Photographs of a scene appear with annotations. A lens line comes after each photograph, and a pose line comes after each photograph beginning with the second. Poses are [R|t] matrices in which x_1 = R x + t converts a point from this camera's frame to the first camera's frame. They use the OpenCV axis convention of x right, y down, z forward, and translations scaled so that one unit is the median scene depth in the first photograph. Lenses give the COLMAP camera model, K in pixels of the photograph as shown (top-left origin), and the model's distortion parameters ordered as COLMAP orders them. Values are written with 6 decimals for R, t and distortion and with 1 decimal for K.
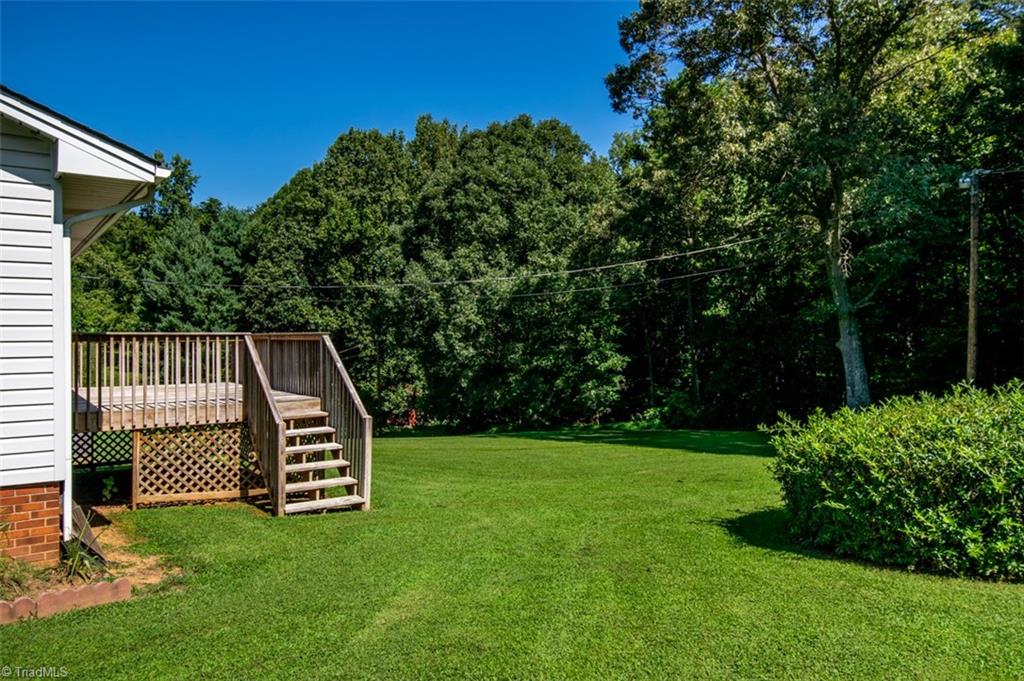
lens RADIAL K [[736.4, 0, 512.0], [0, 736.4, 340.5], [0, 0, 1]] dist [0.000730, -0.002549]
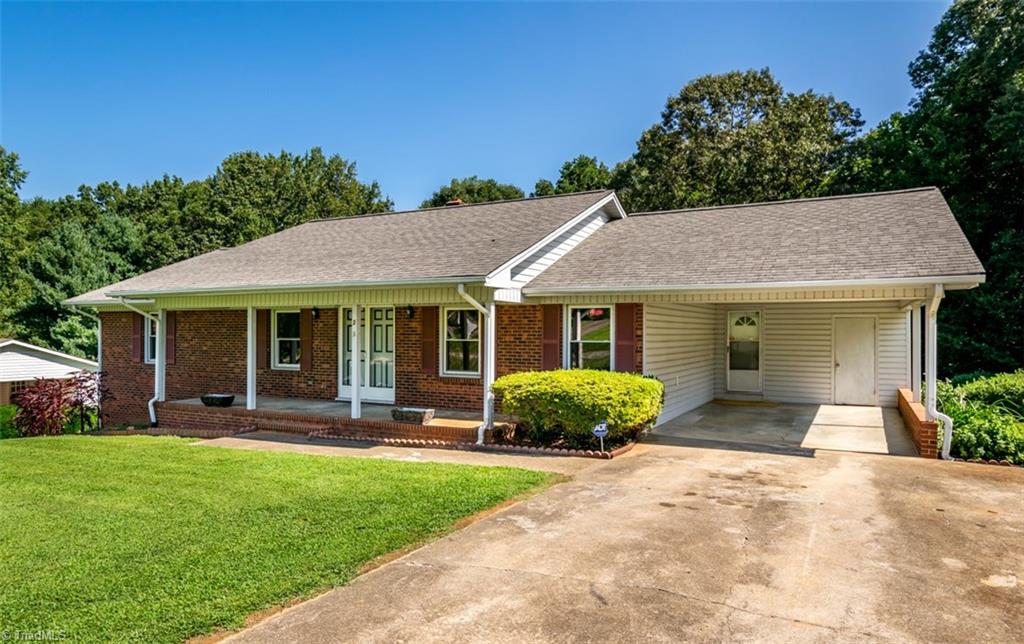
lens RADIAL K [[656.3, 0, 509.3], [0, 656.3, 362.8], [0, 0, 1]] dist [0.012058, -0.000373]
pose [[0.901450, -0.011918, 0.432719, -0.500844], [-0.002839, 0.999437, 0.033440, -0.011532], [-0.432874, -0.031373, 0.900908, -0.110934]]
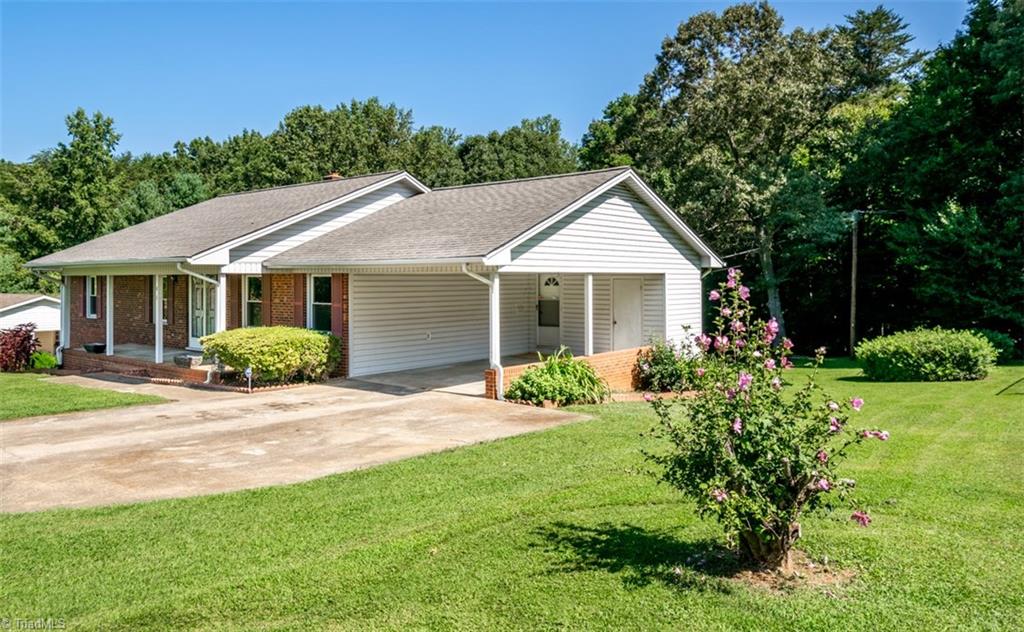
lens RADIAL K [[733.3, 0, 512.0], [0, 733.3, 316.0], [0, 0, 1]] dist [0.016462, -0.000896]
pose [[0.968171, -0.010450, 0.250072, -0.336122], [0.000923, 0.999270, 0.038182, -0.020192], [-0.250288, -0.036735, 0.967474, -0.286401]]
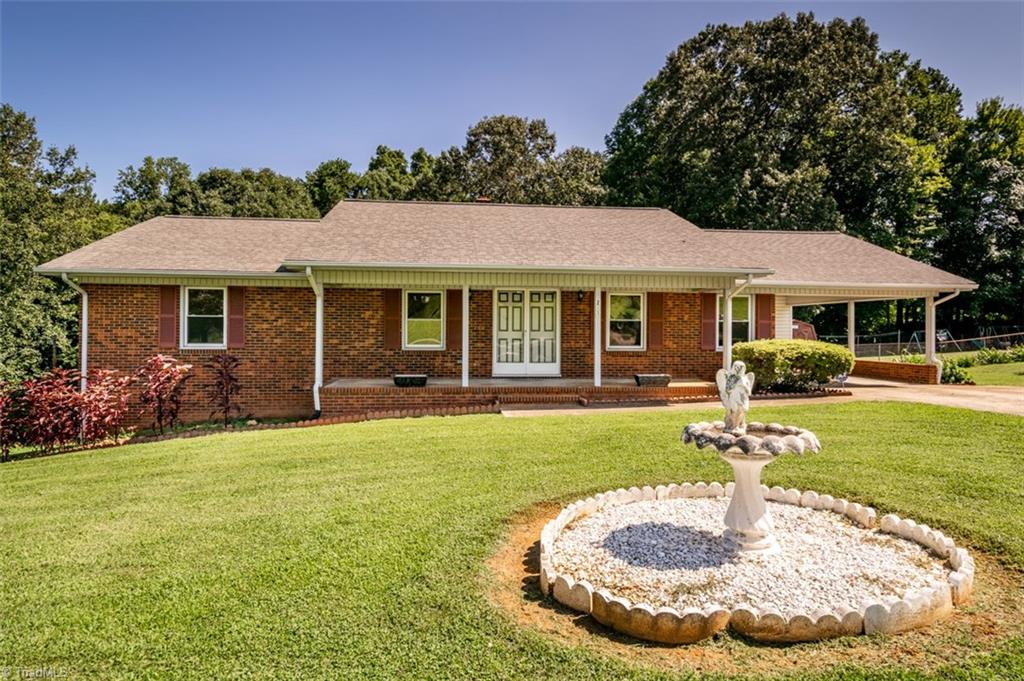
lens RADIAL K [[597.8, 0, 512.0], [0, 597.8, 340.5], [0, 0, 1]] dist [0.002652, 0.000185]
pose [[0.498243, -0.007839, 0.867002, -0.737203], [0.001528, 0.999966, 0.008163, -0.002295], [-0.867036, -0.002743, 0.498238, 0.078693]]
